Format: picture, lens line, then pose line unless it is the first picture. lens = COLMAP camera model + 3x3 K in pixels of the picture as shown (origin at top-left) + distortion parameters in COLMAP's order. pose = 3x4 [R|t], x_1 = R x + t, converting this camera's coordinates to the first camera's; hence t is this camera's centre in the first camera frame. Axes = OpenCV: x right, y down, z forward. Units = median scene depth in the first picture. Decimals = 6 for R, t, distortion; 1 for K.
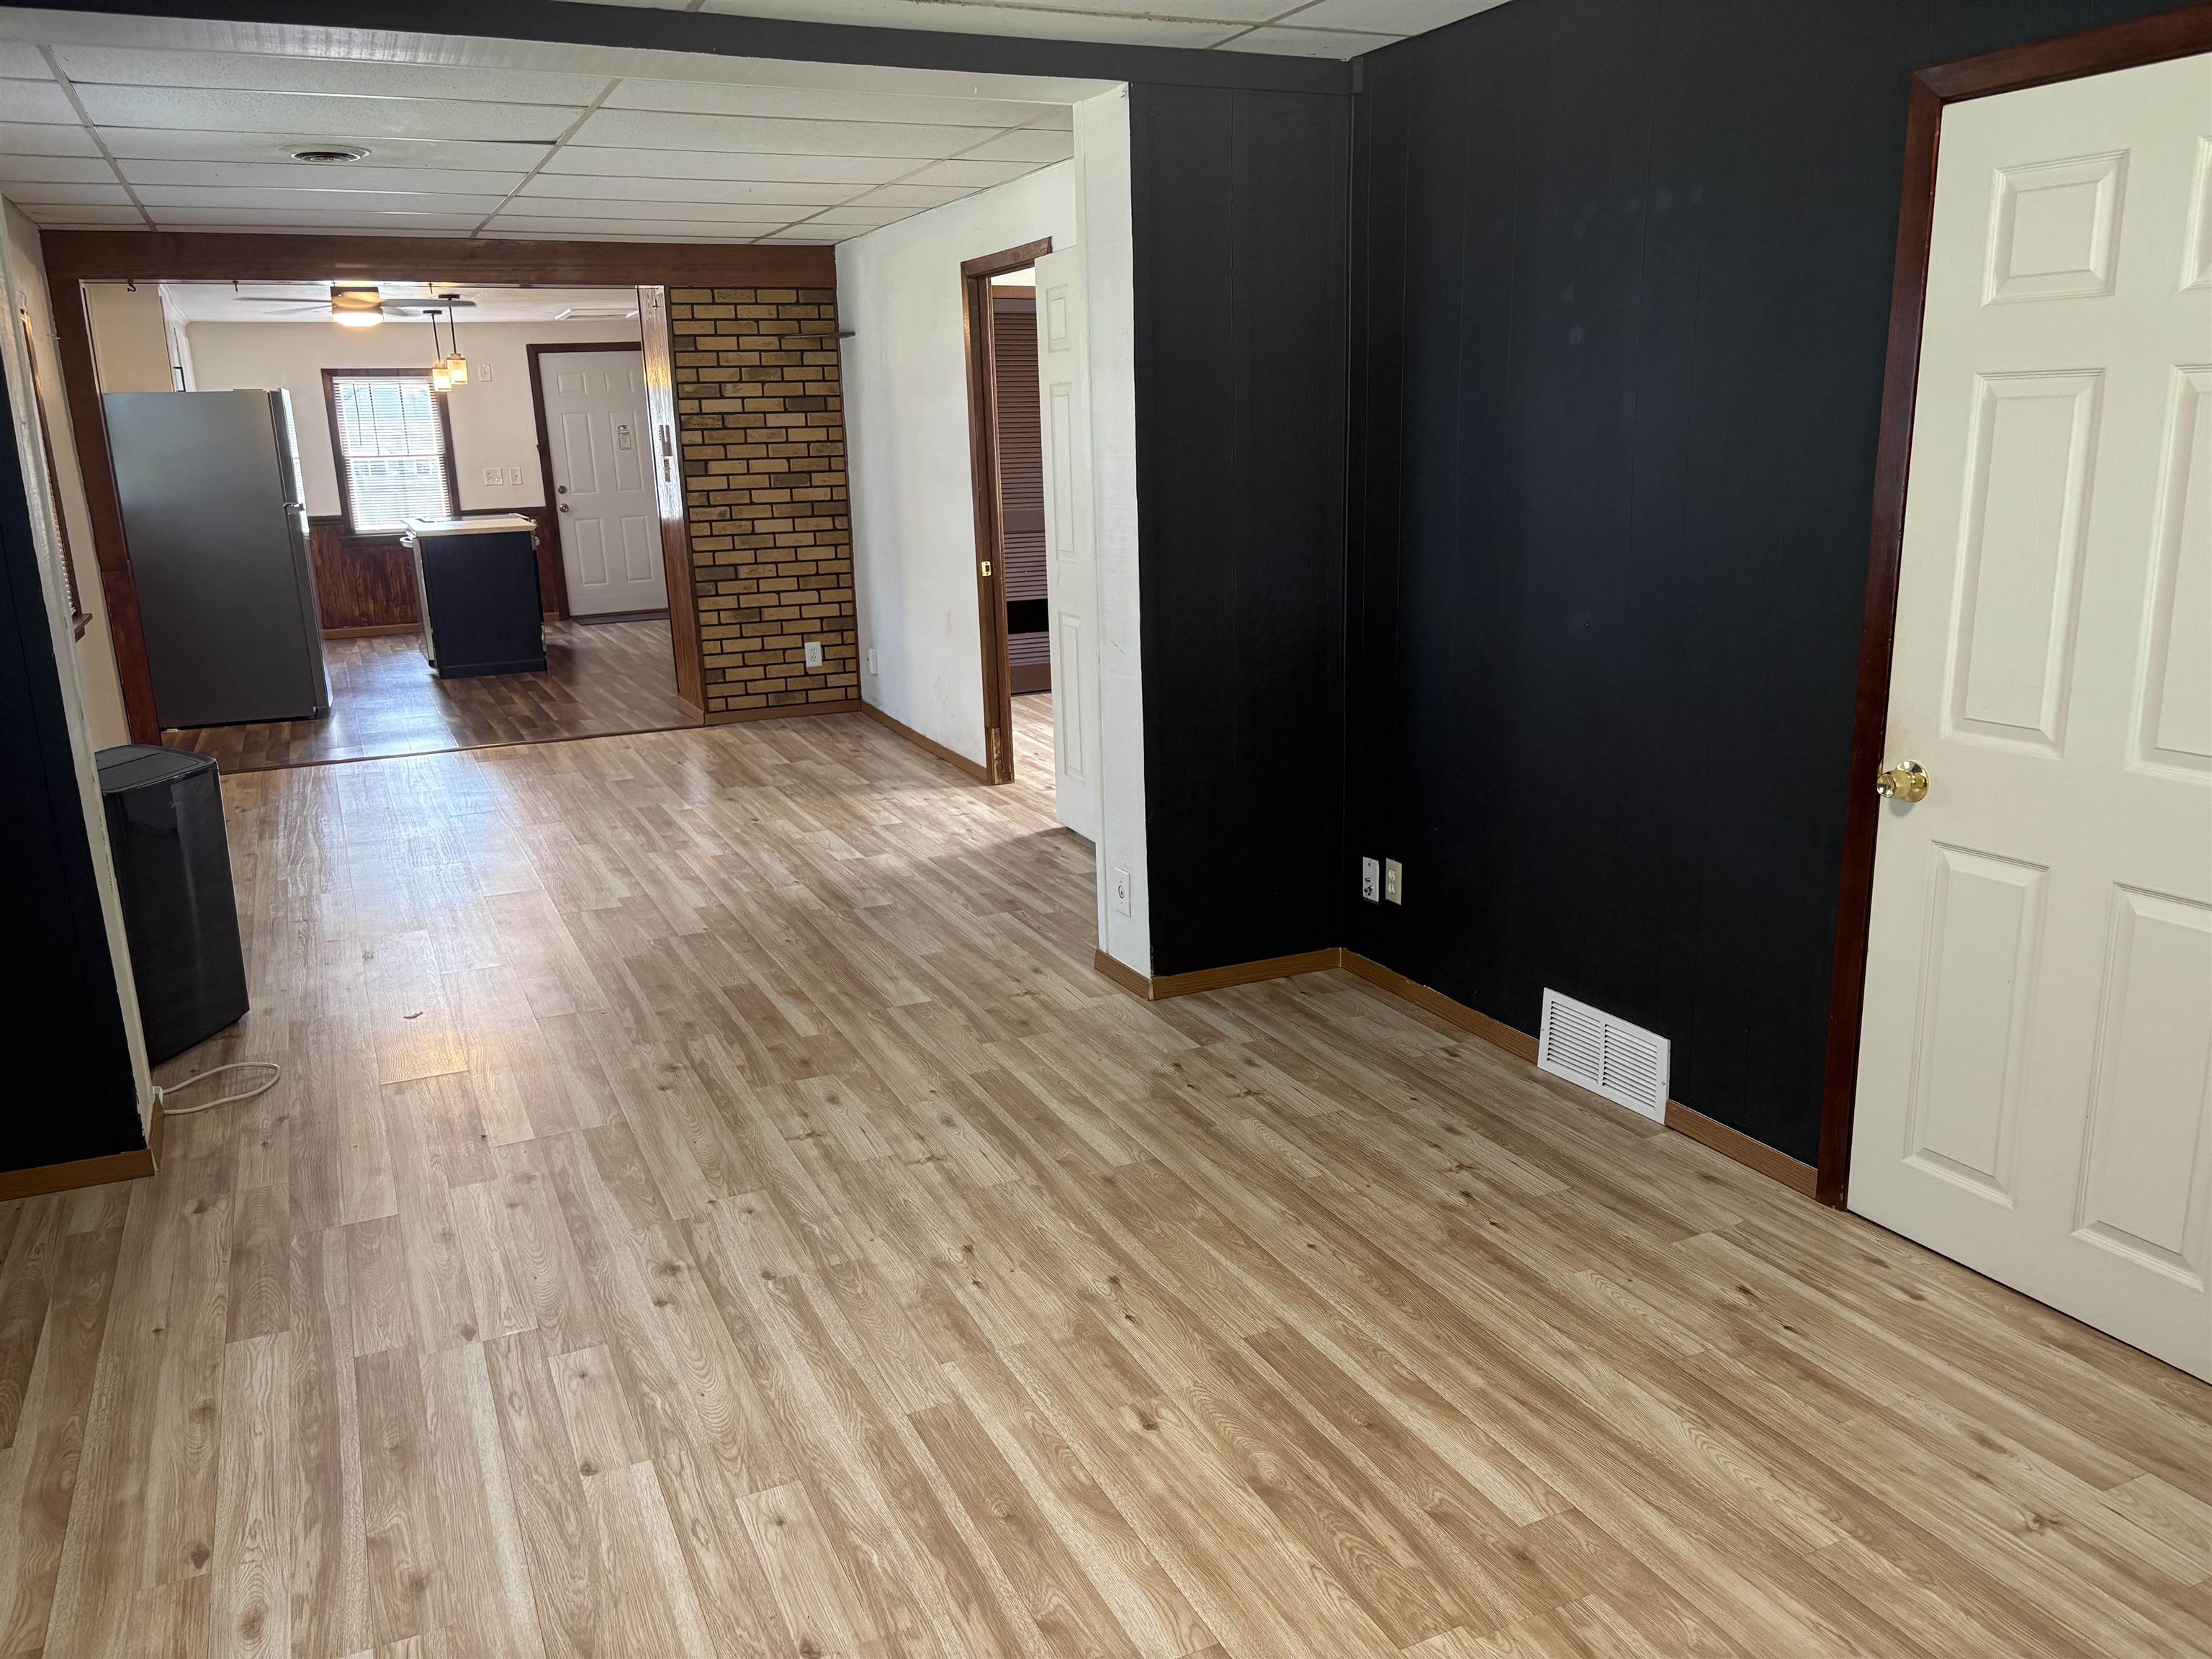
lens RADIAL K [[1655.0, 0, 1102.1], [0, 1655.0, 838.7], [0, 0, 1]] dist [0.023571, -0.020771]
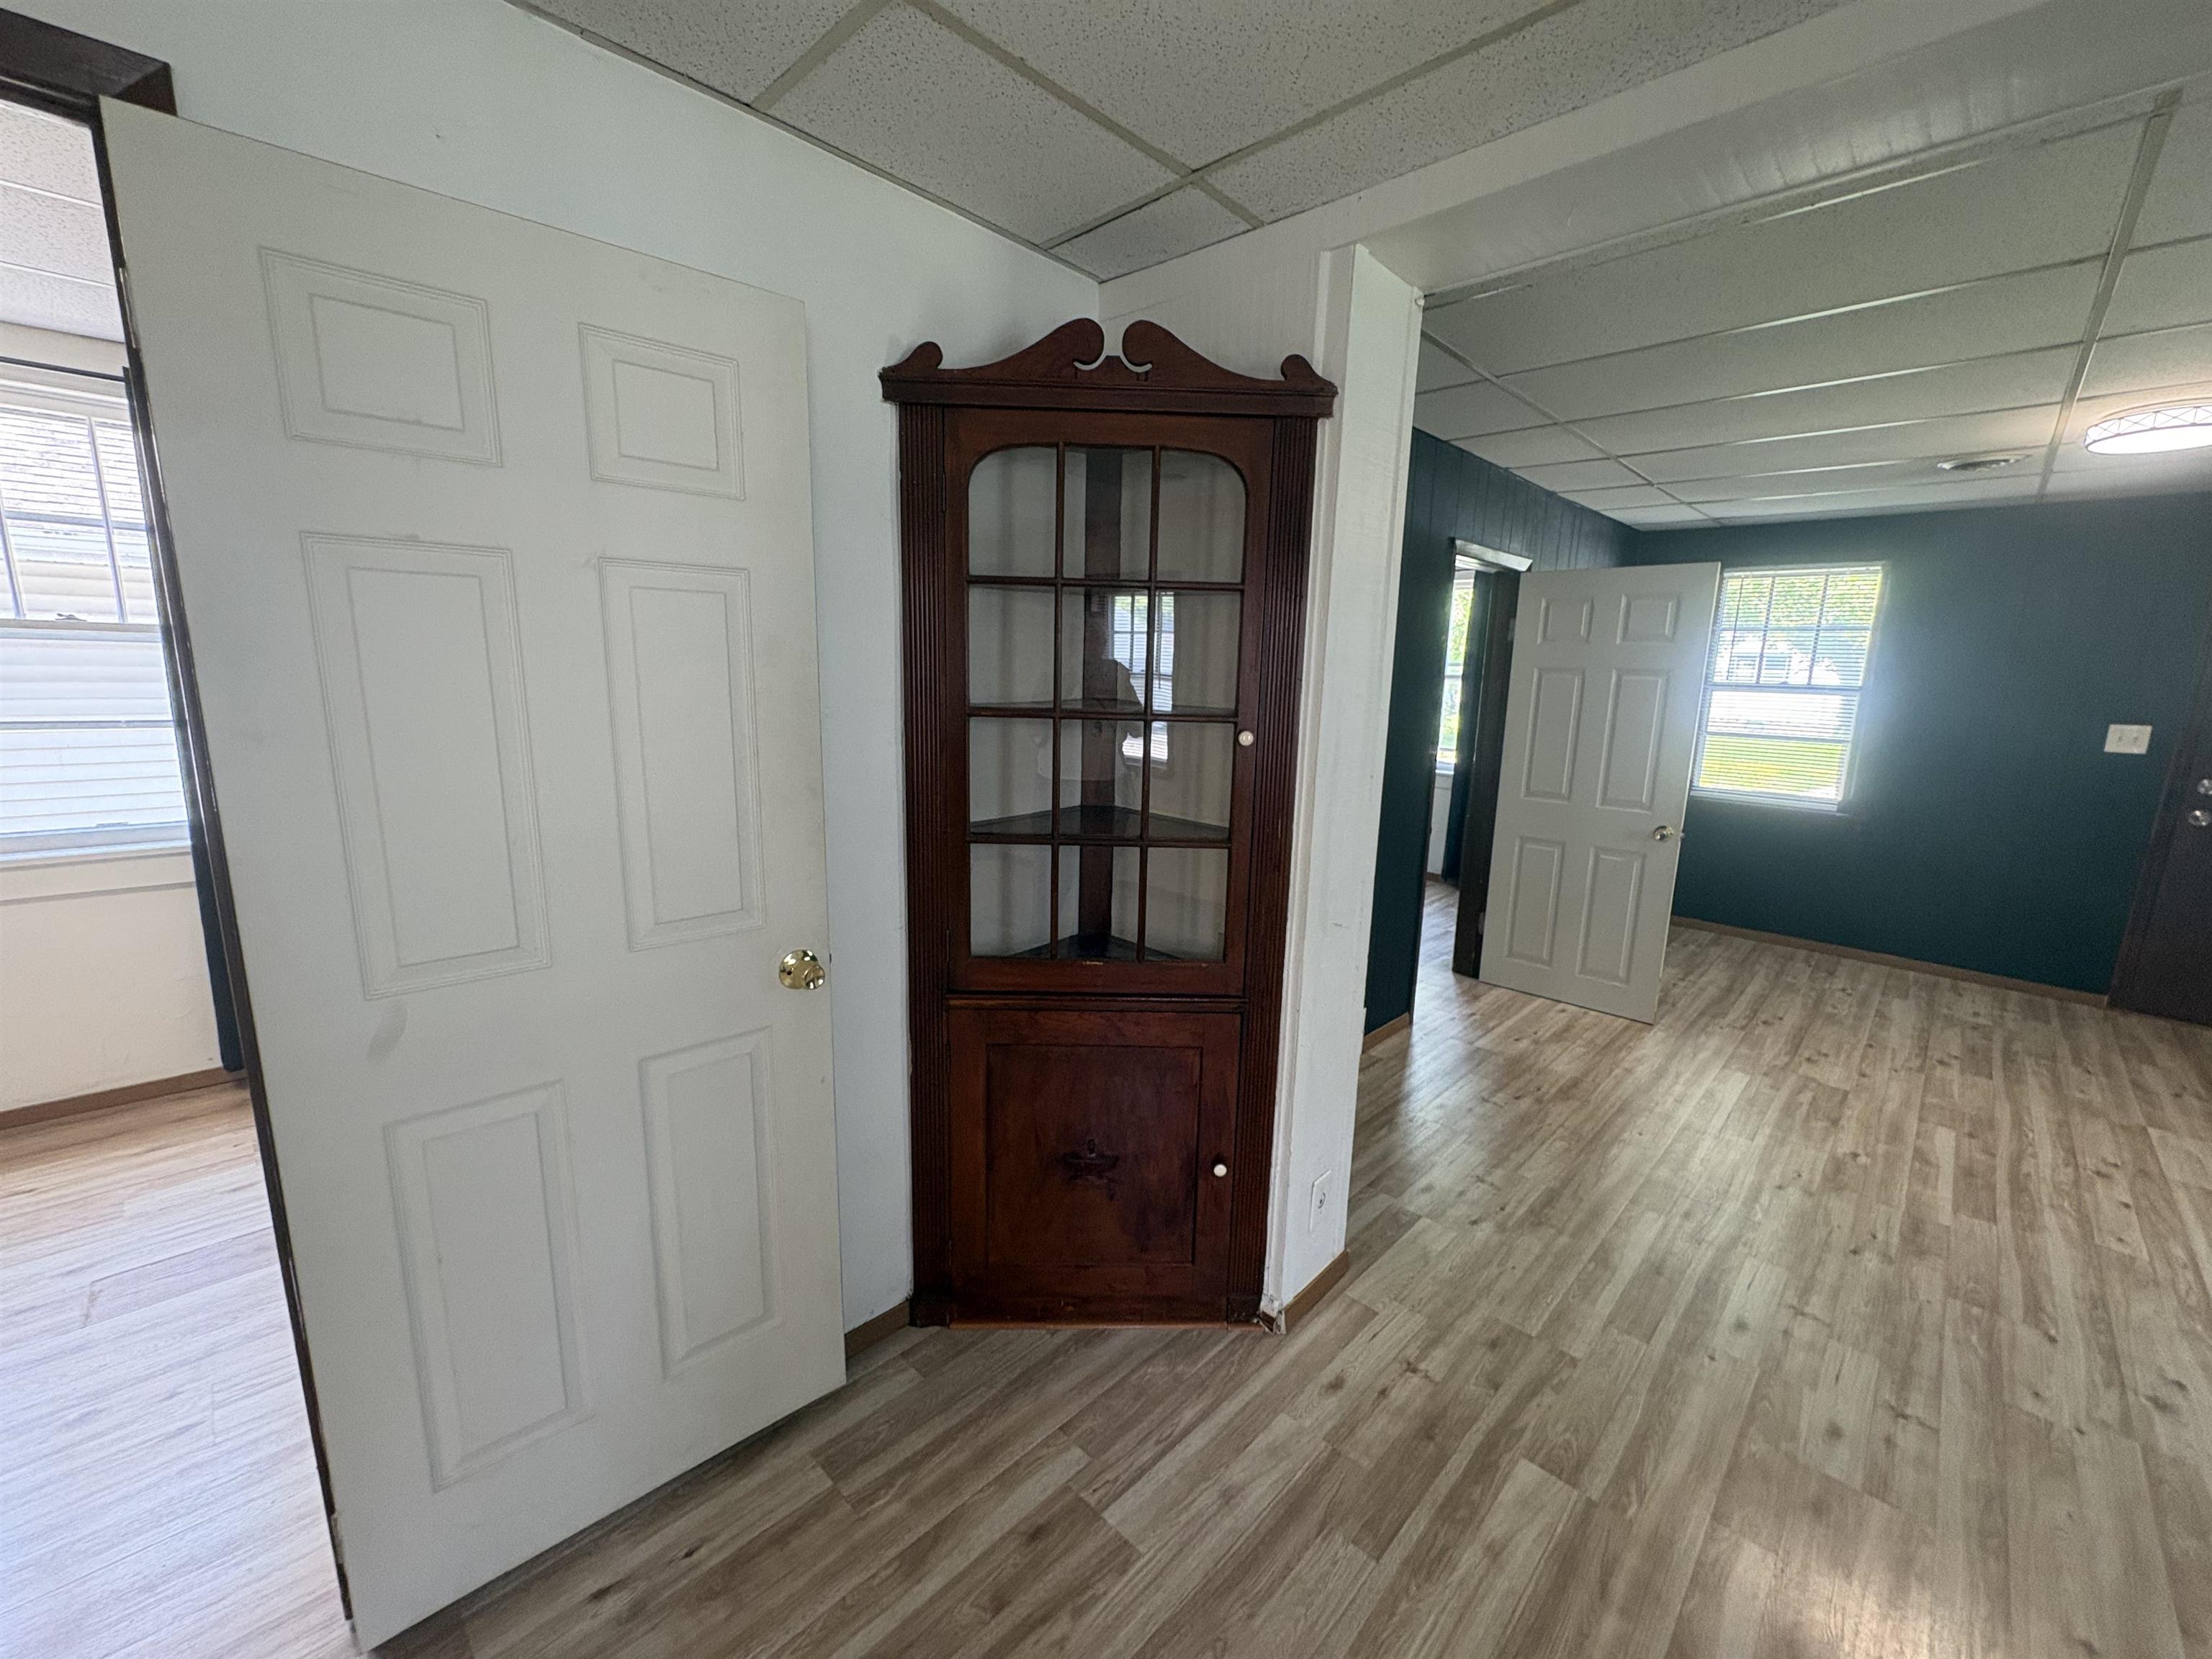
lens RADIAL K [[884.1, 0, 1112.7], [0, 884.1, 821.1], [0, 0, 1]] dist [0.000664, 0.000018]
pose [[-0.349730, -0.146620, 0.925306, -0.531450], [0.213535, 0.949204, 0.231115, -0.436694], [-0.912191, 0.278413, -0.300656, 1.789963]]
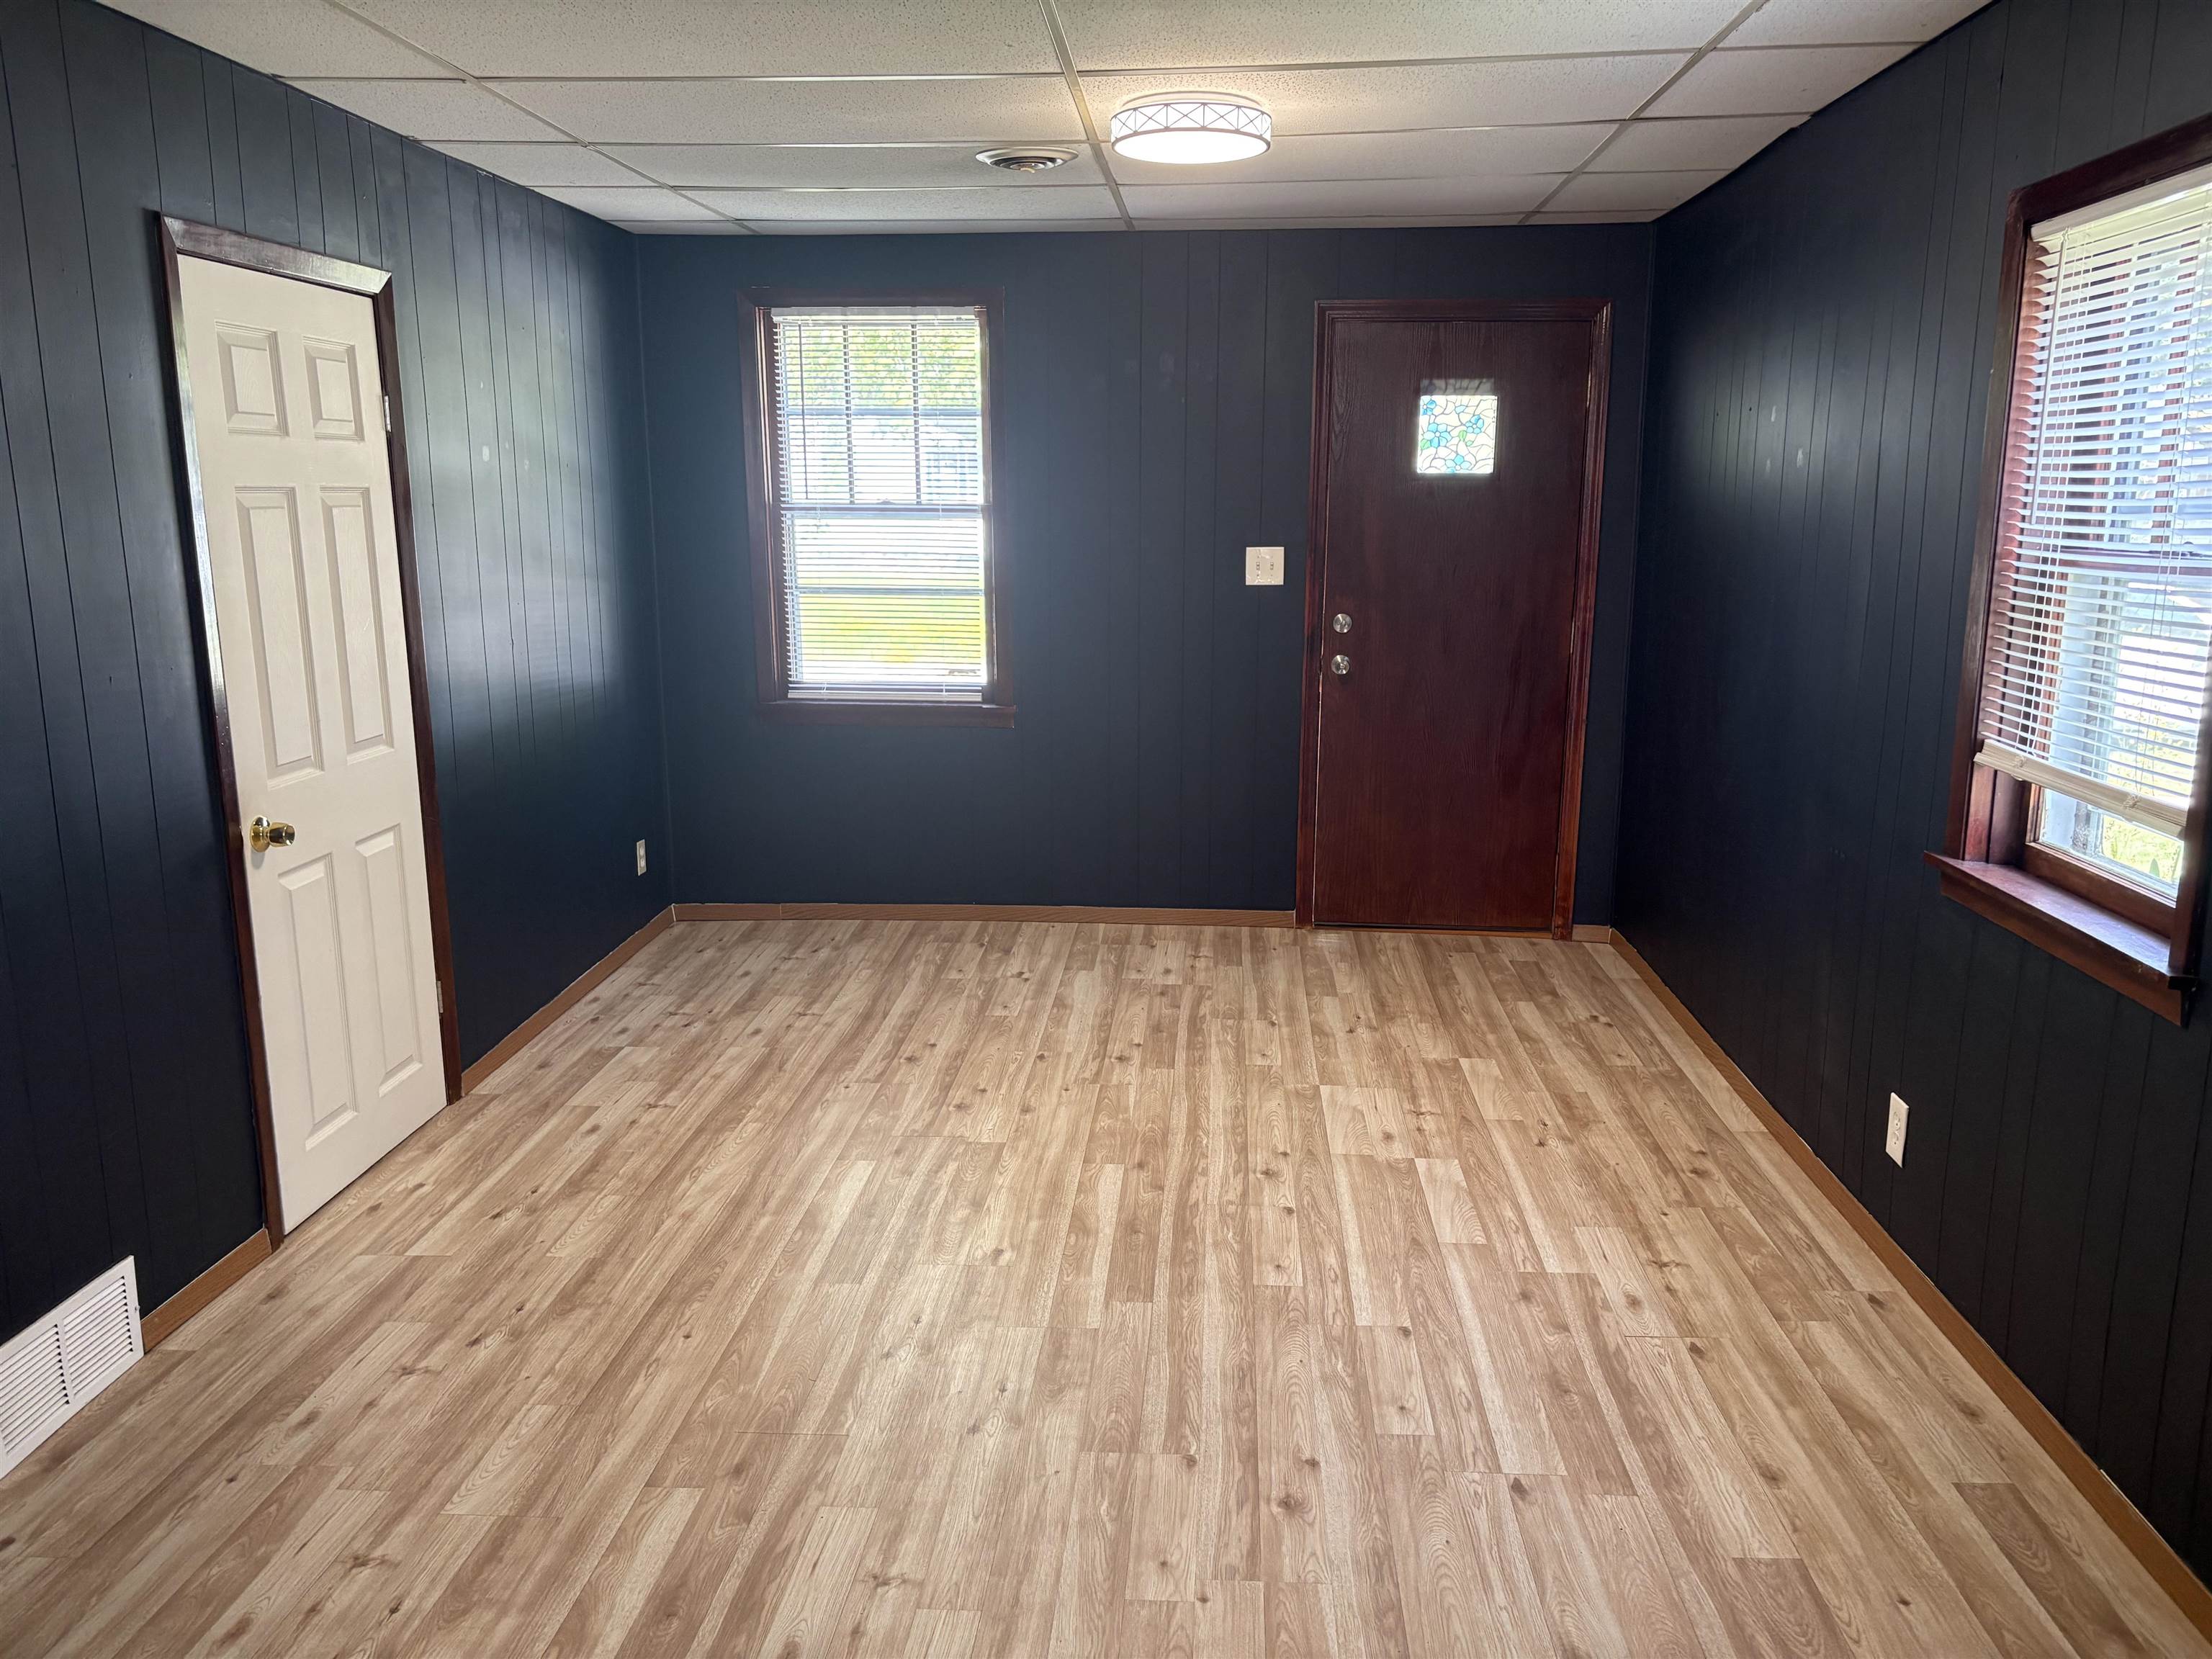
lens RADIAL K [[1655.0, 0, 1115.7], [0, 1655.0, 815.6], [0, 0, 1]] dist [0.023571, -0.020771]
pose [[-0.871567, -0.066484, 0.485748, -0.581666], [0.145213, 0.911302, 0.385282, -0.399037], [-0.468278, 0.406336, -0.784606, 1.599508]]
